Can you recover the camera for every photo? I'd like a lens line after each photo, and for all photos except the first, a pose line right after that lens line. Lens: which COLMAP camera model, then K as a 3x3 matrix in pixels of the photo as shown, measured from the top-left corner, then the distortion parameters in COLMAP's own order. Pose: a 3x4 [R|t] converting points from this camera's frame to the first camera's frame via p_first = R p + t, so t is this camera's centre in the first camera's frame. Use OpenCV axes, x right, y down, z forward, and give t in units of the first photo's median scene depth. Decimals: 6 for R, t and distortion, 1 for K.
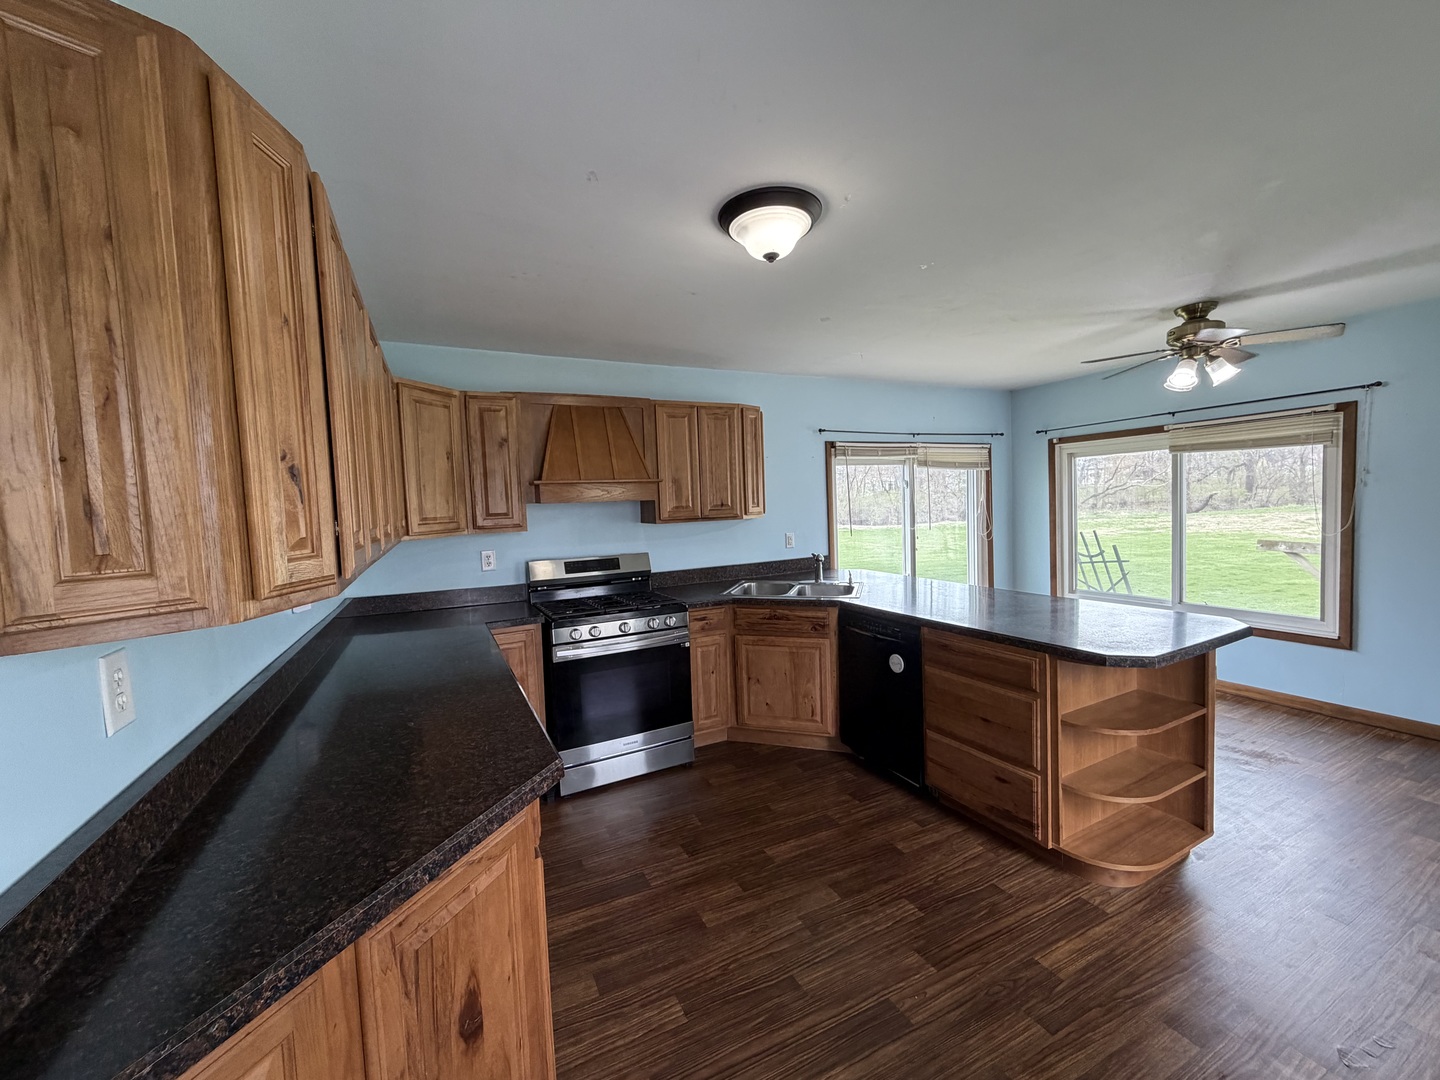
lens RADIAL K [[573.6, 0, 719.9], [0, 573.6, 538.3], [0, 0, 1]] dist [-0.001023, 0.000254]
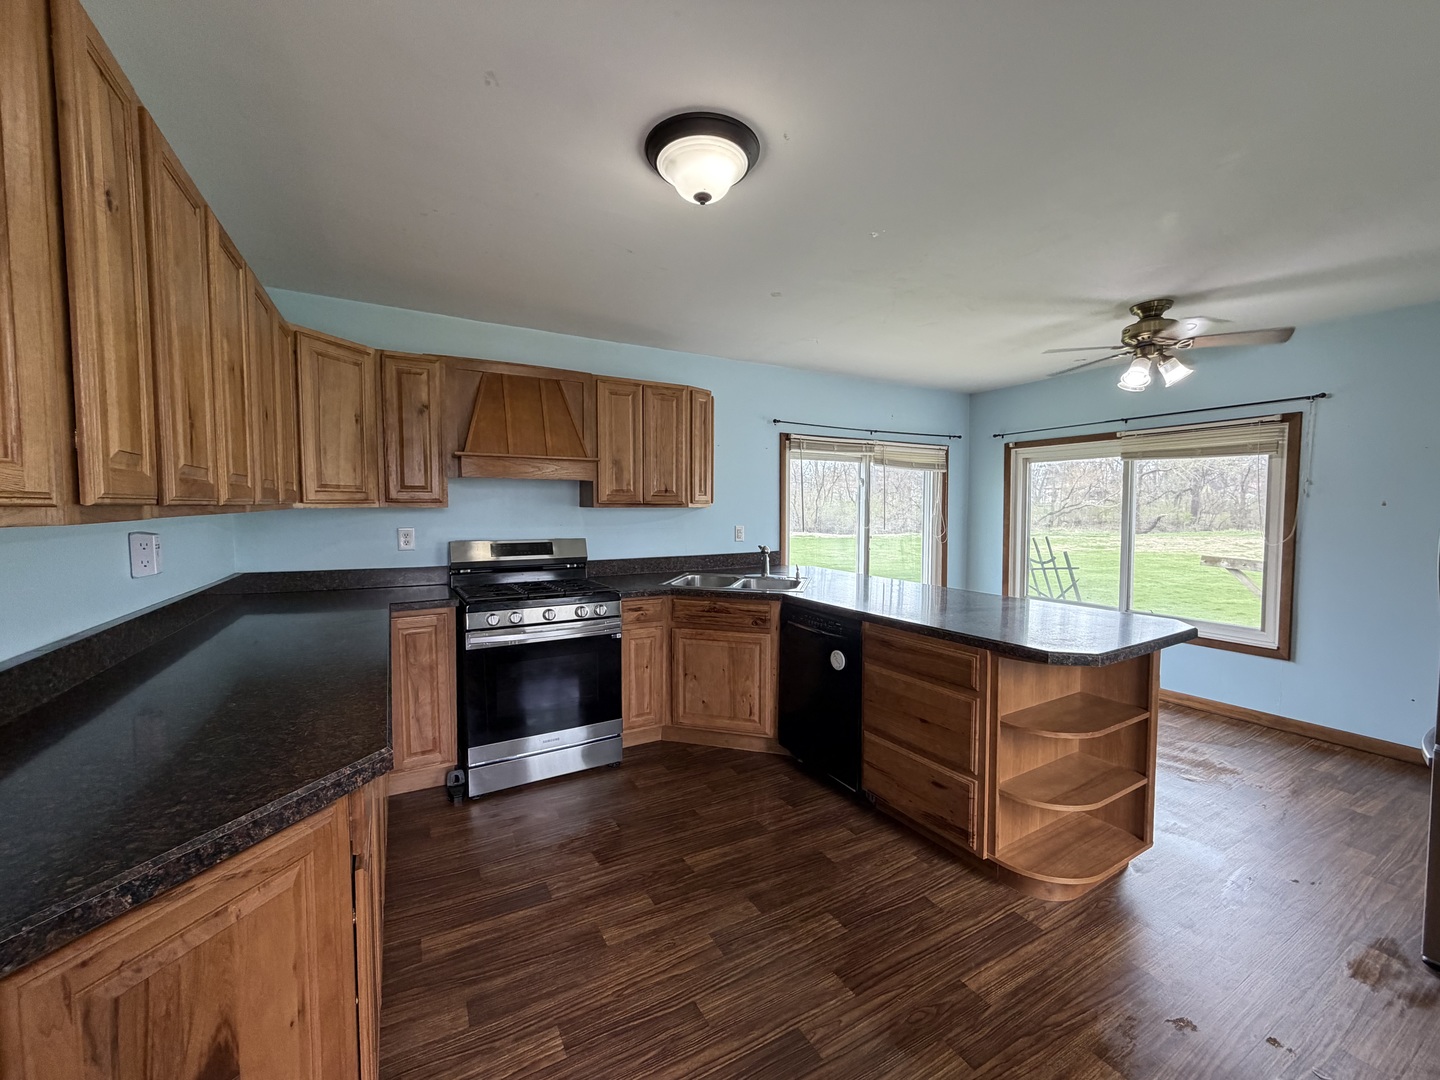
lens RADIAL K [[573.6, 0, 719.2], [0, 573.6, 537.9], [0, 0, 1]] dist [-0.001023, 0.000254]
pose [[0.997793, 0.037327, 0.054913, 0.066328], [-0.036895, 0.999280, -0.008851, 0.038461], [-0.055204, 0.006806, 0.998452, 0.079583]]
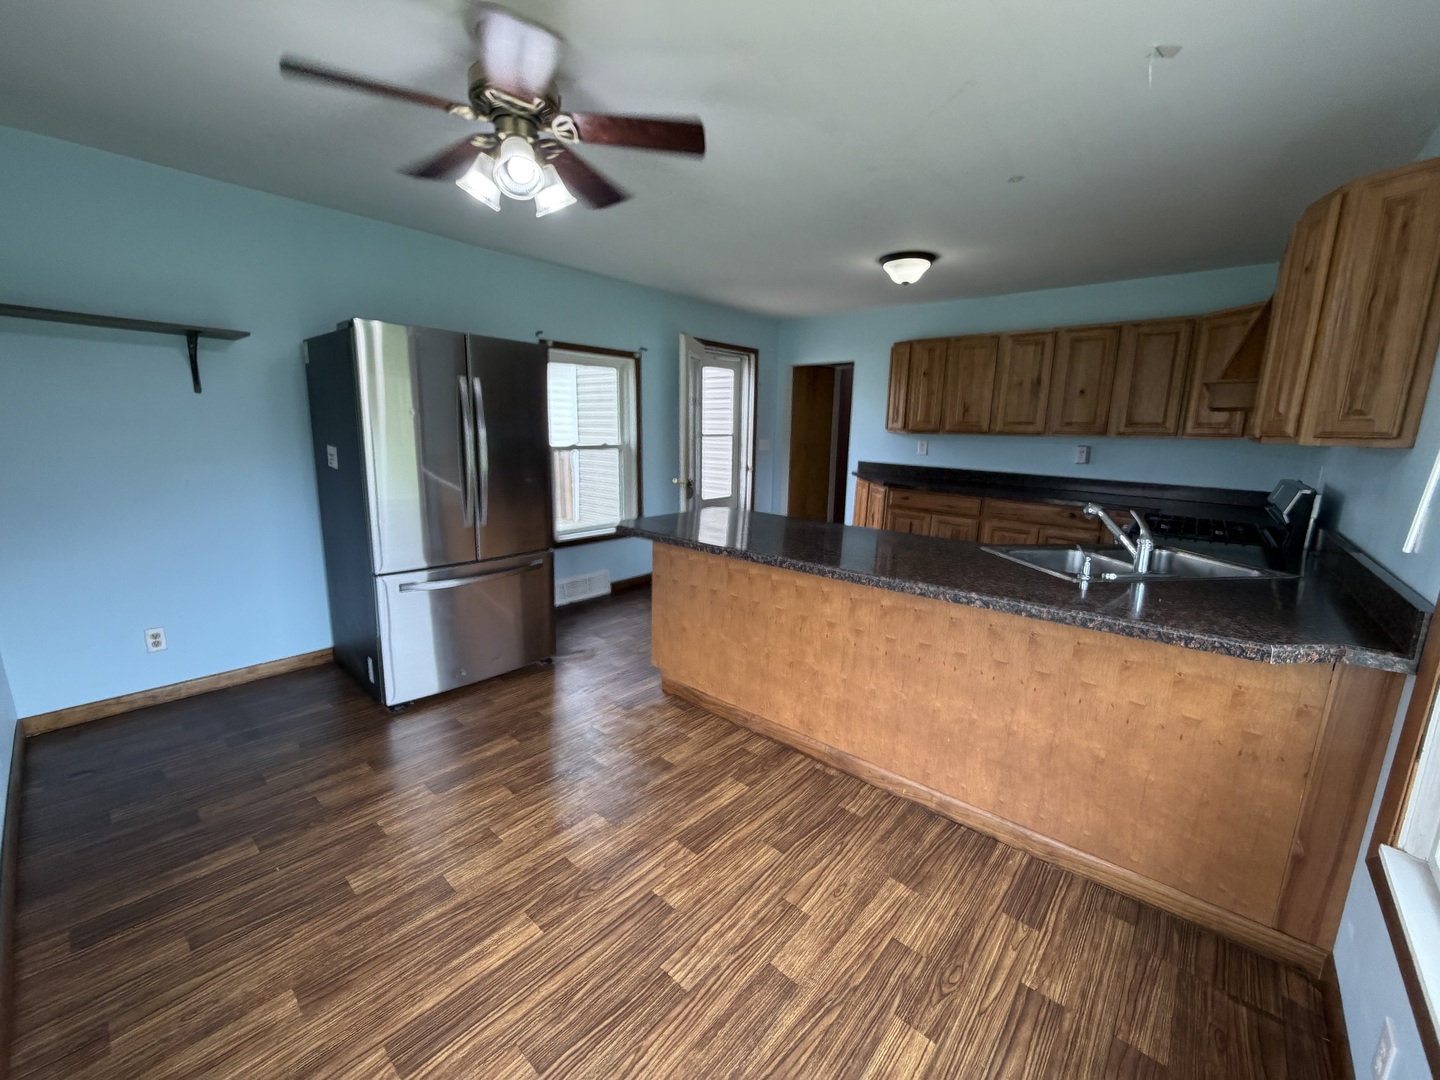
lens RADIAL K [[573.6, 0, 722.2], [0, 573.6, 540.1], [0, 0, 1]] dist [-0.001023, 0.000254]
pose [[-0.921490, 0.091738, -0.377412, 0.093206], [-0.004366, 0.969198, 0.246244, -0.029843], [0.388377, 0.228560, -0.892706, 1.162776]]
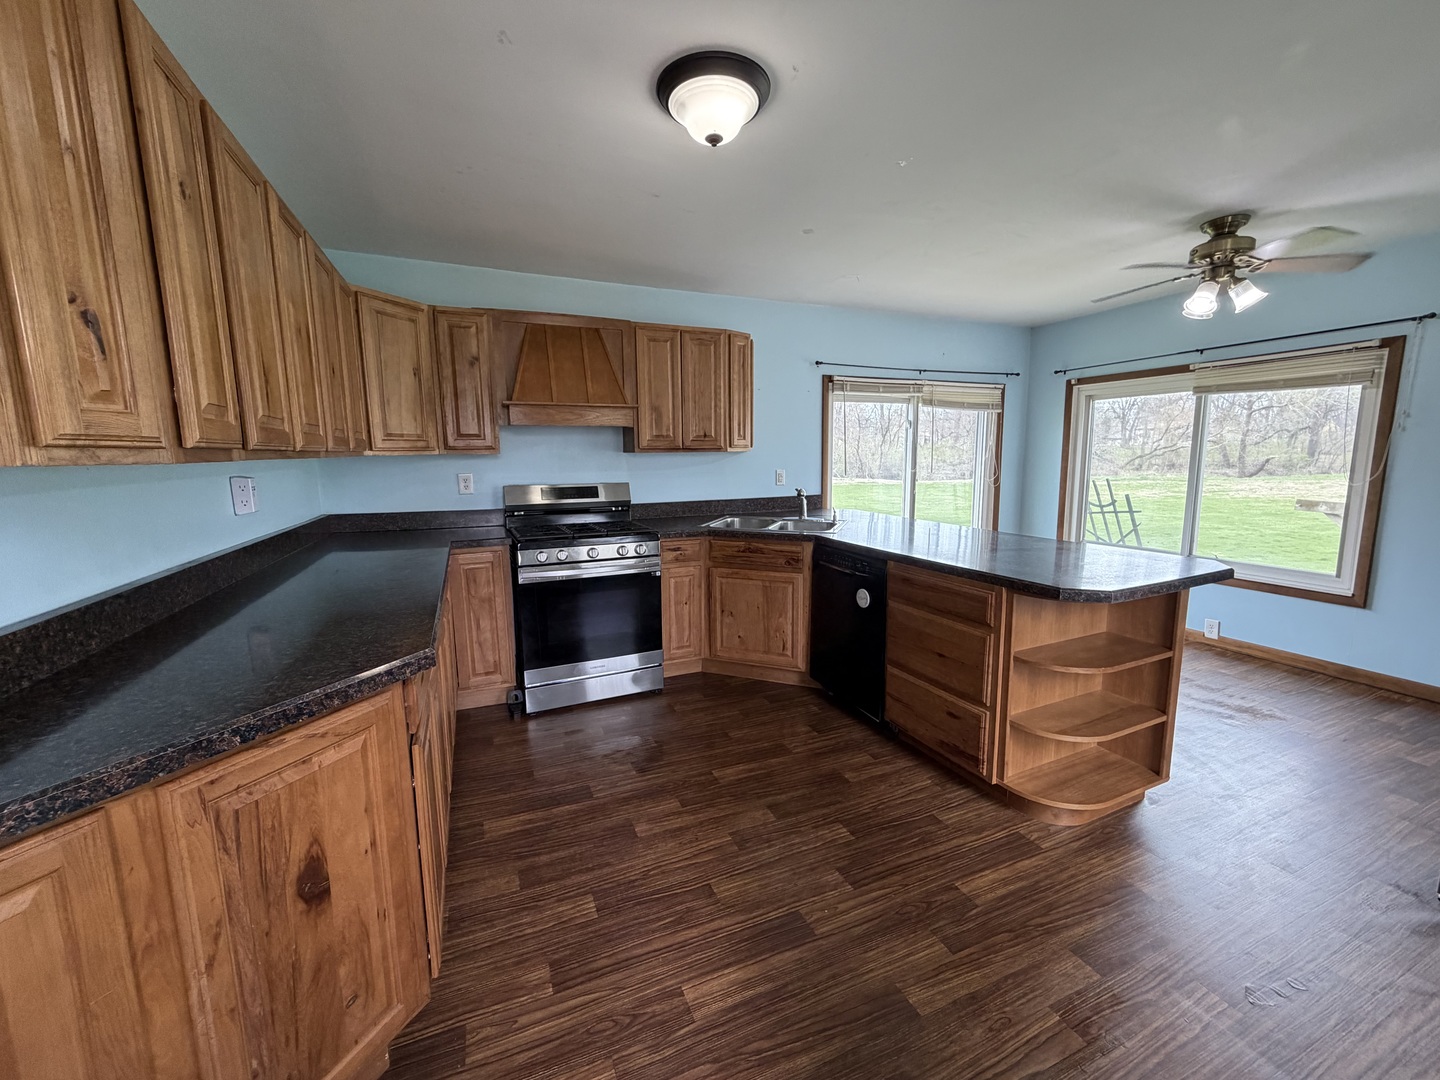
lens RADIAL K [[573.6, 0, 718.4], [0, 573.6, 537.7], [0, 0, 1]] dist [-0.001023, 0.000254]
pose [[0.998150, 0.035801, -0.049138, 0.126892], [-0.031500, 0.995824, 0.085686, 0.047453], [0.052000, -0.083979, 0.995110, 0.030367]]
